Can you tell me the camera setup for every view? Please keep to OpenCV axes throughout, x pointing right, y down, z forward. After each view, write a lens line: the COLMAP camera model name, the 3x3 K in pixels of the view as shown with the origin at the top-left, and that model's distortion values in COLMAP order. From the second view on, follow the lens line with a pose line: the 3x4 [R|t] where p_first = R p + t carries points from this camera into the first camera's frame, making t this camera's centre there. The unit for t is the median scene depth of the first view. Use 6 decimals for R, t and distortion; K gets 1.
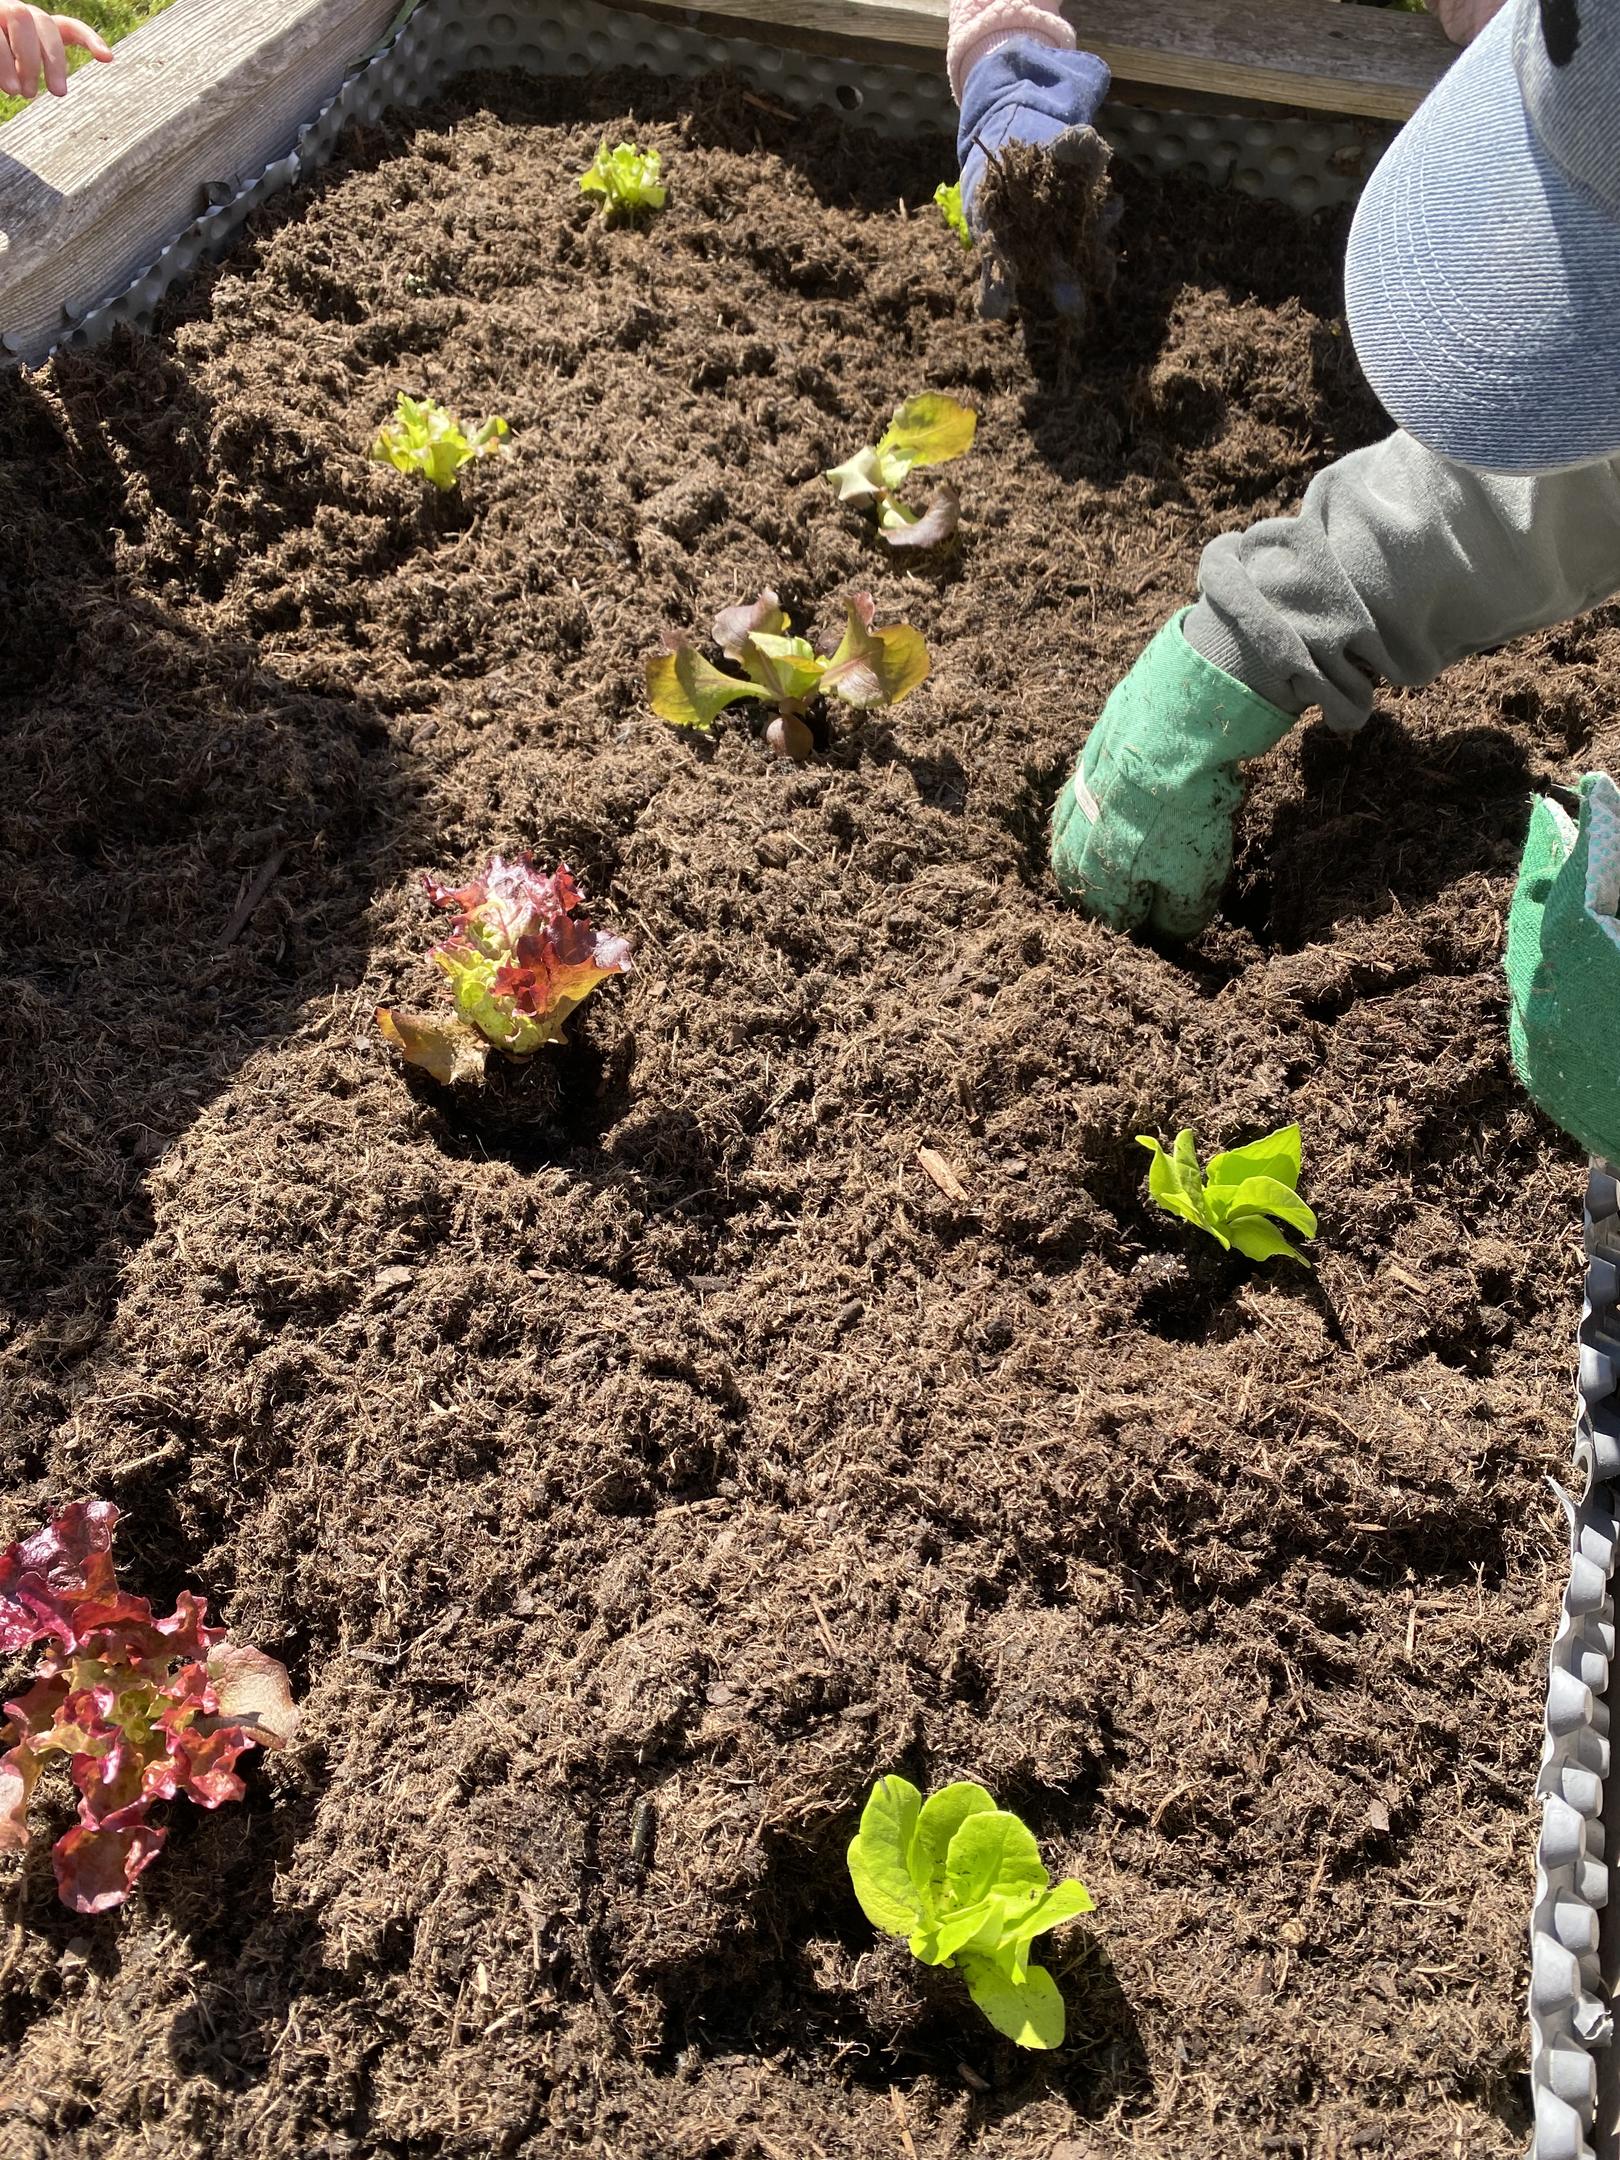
lens RADIAL K [[1580.0, 0, 810.0], [0, 1580.0, 1080.0], [0, 0, 1]] dist [0.100926, -0.196070]
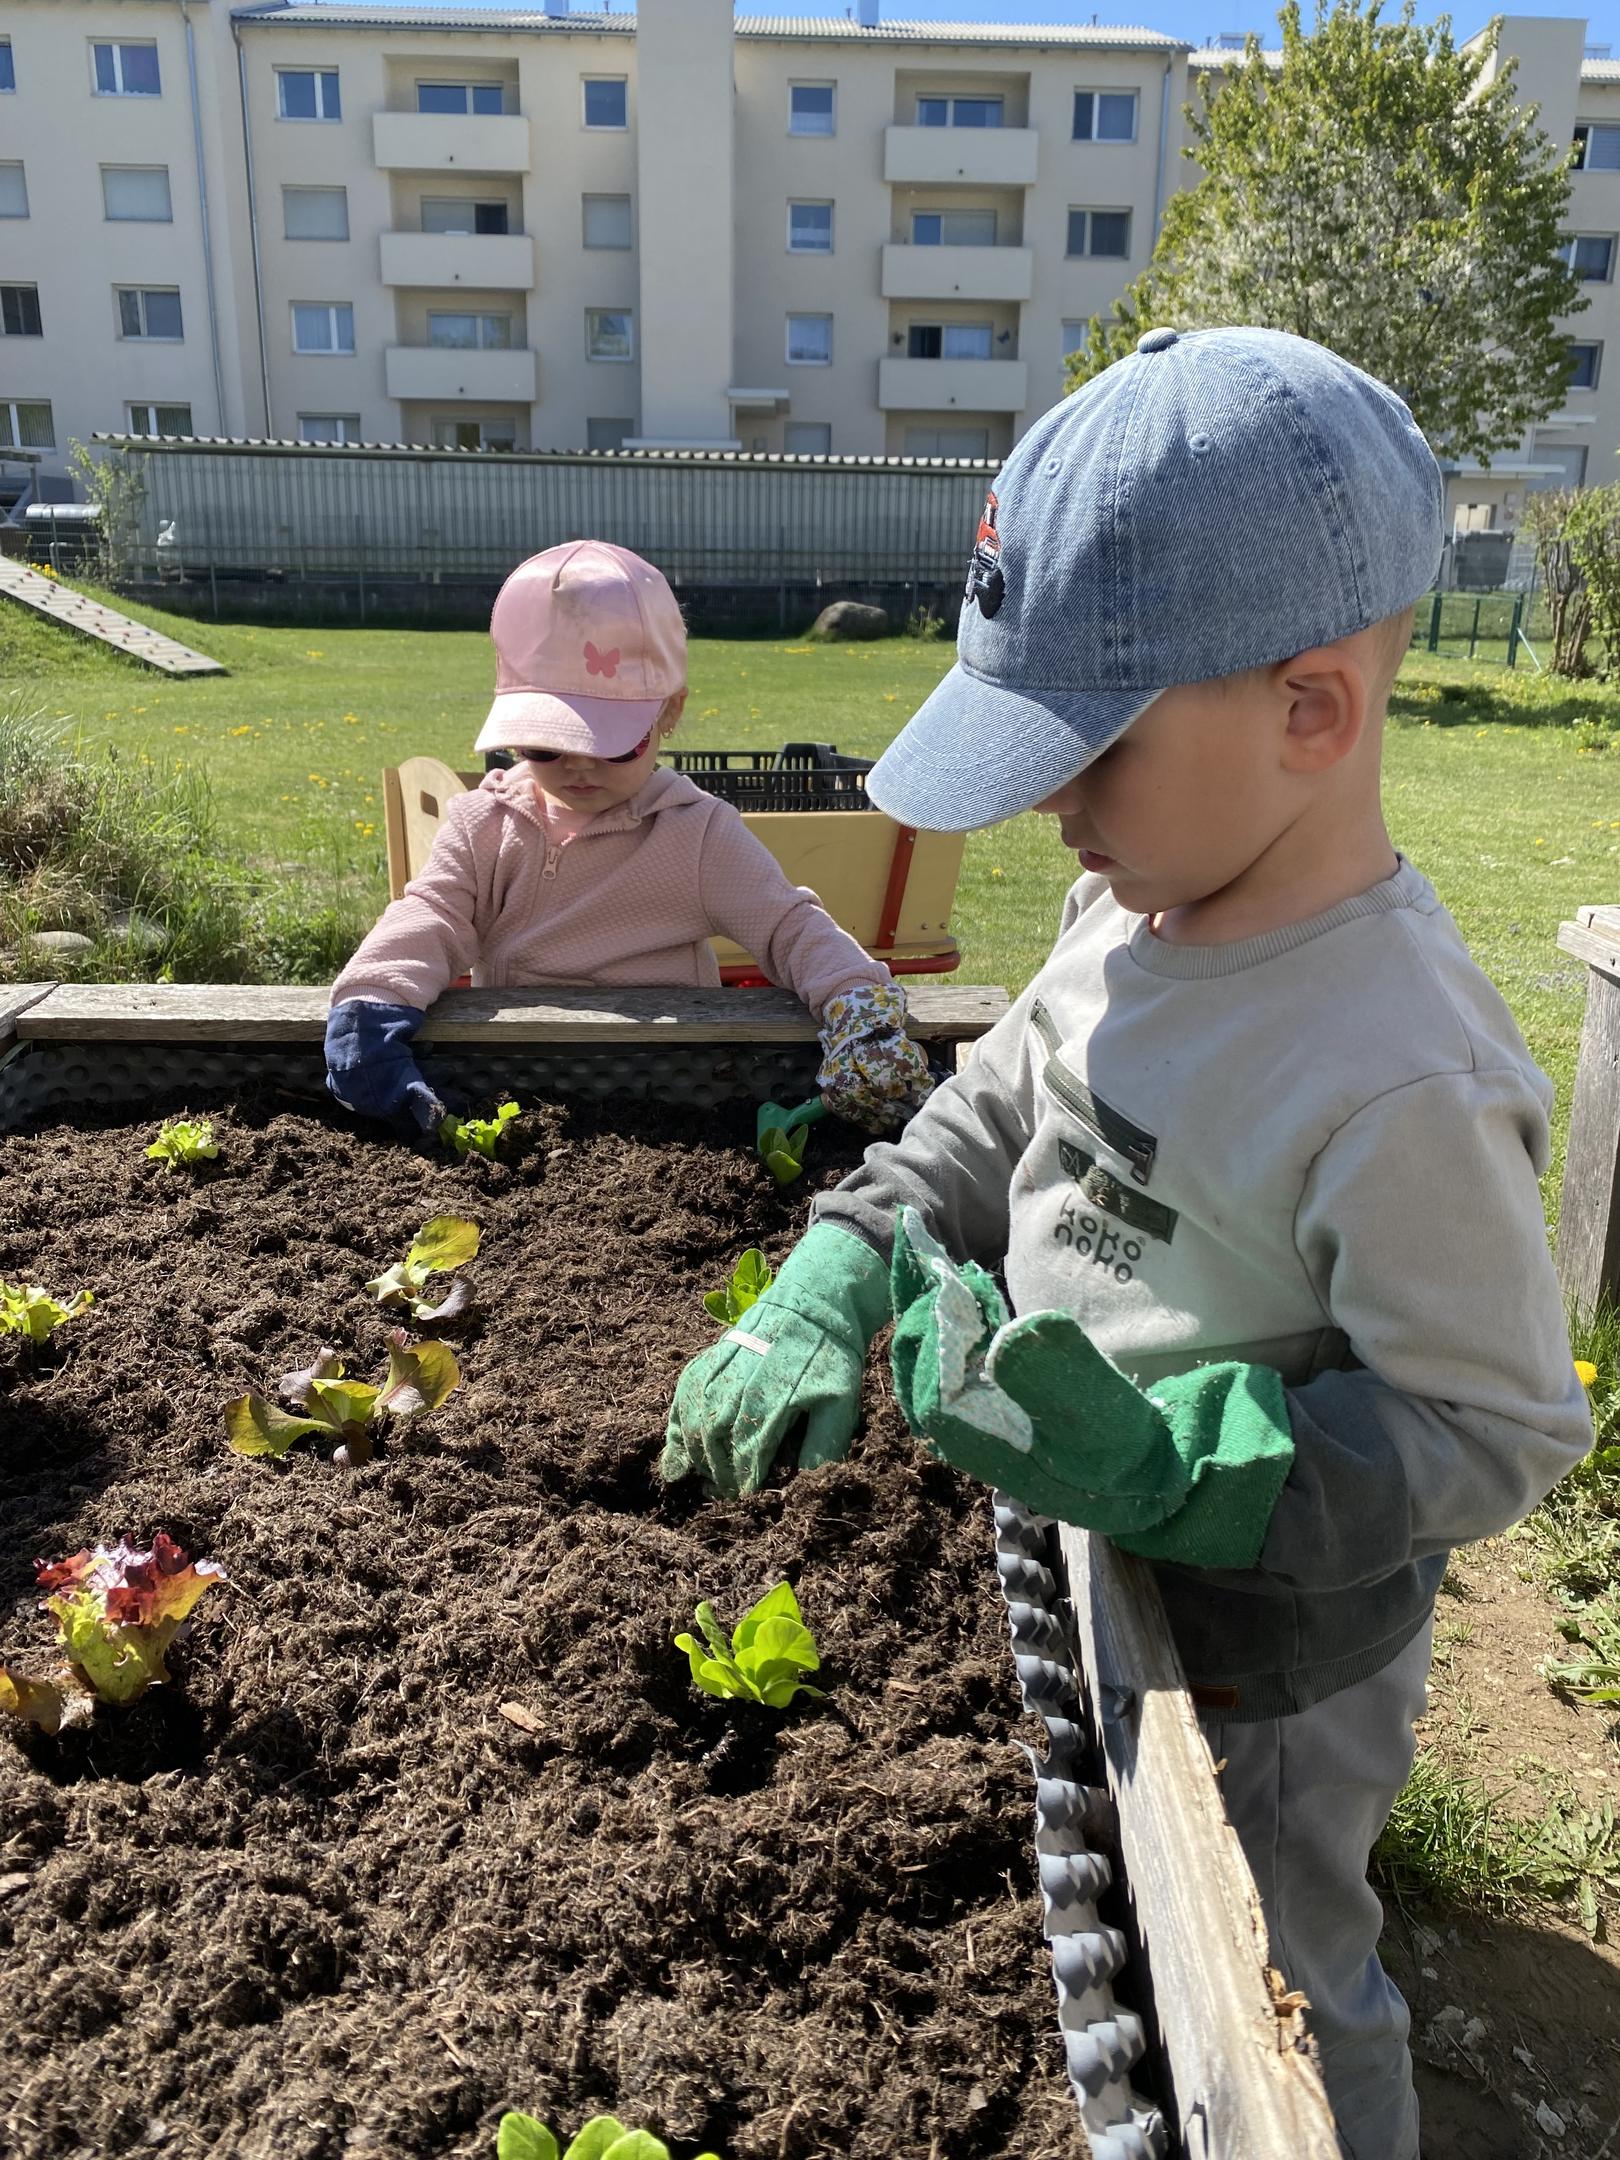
lens RADIAL K [[1656.2, 0, 810.0], [0, 1656.2, 1080.0], [0, 0, 1]] dist [0.000896, -0.000358]
pose [[0.954454, -0.113817, 0.275797, 0.004473], [0.253010, 0.798670, -0.545997, 0.403437], [-0.158127, 0.590908, 0.791090, -0.261485]]
